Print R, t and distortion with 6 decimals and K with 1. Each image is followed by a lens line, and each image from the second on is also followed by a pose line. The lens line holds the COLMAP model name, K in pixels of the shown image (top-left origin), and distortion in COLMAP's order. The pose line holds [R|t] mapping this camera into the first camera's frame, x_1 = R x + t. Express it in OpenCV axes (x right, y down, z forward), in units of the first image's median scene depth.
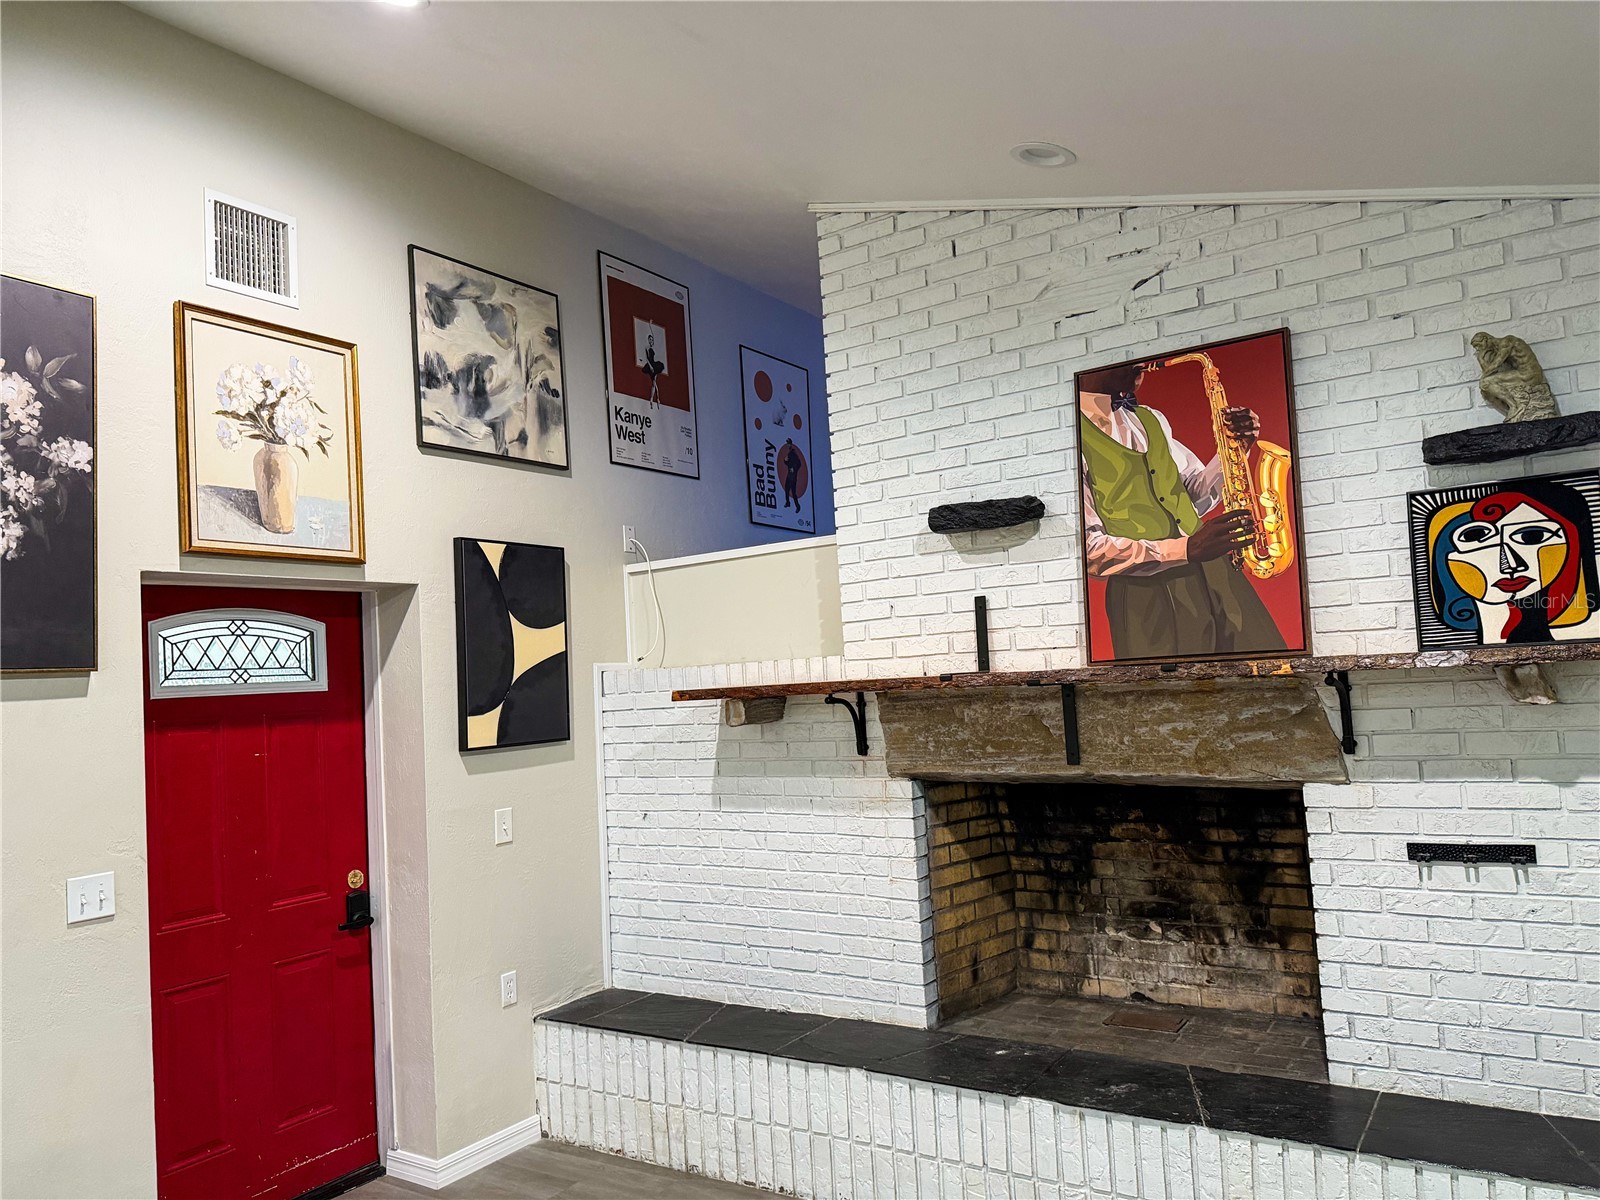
lens RADIAL K [[1133.5, 0, 803.9], [0, 1133.5, 609.5], [0, 0, 1]] dist [0.011308, -0.005833]
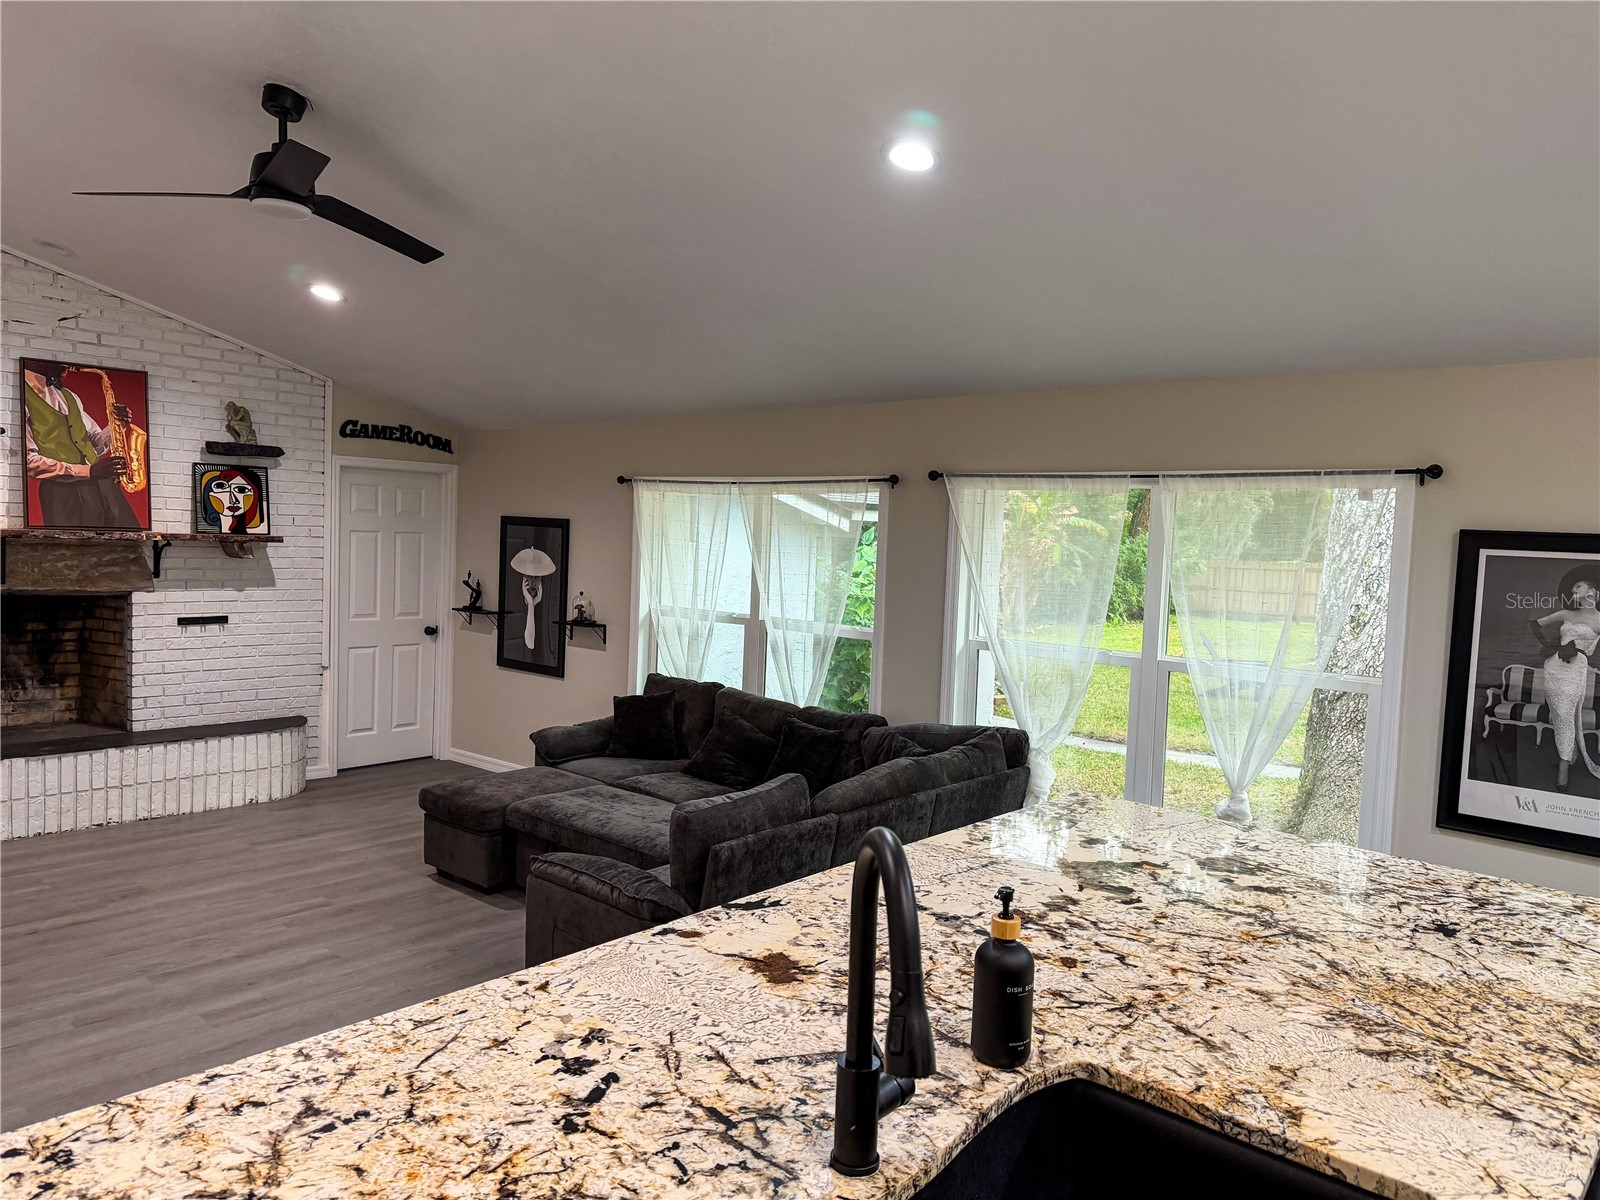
lens RADIAL K [[1133.5, 0, 803.9], [0, 1133.5, 609.5], [0, 0, 1]] dist [0.011308, -0.005833]
pose [[0.125759, -0.002853, 0.992057, -1.458012], [-0.104194, 0.994427, 0.016068, 0.023063], [-0.986574, -0.105388, 0.124761, -0.471499]]
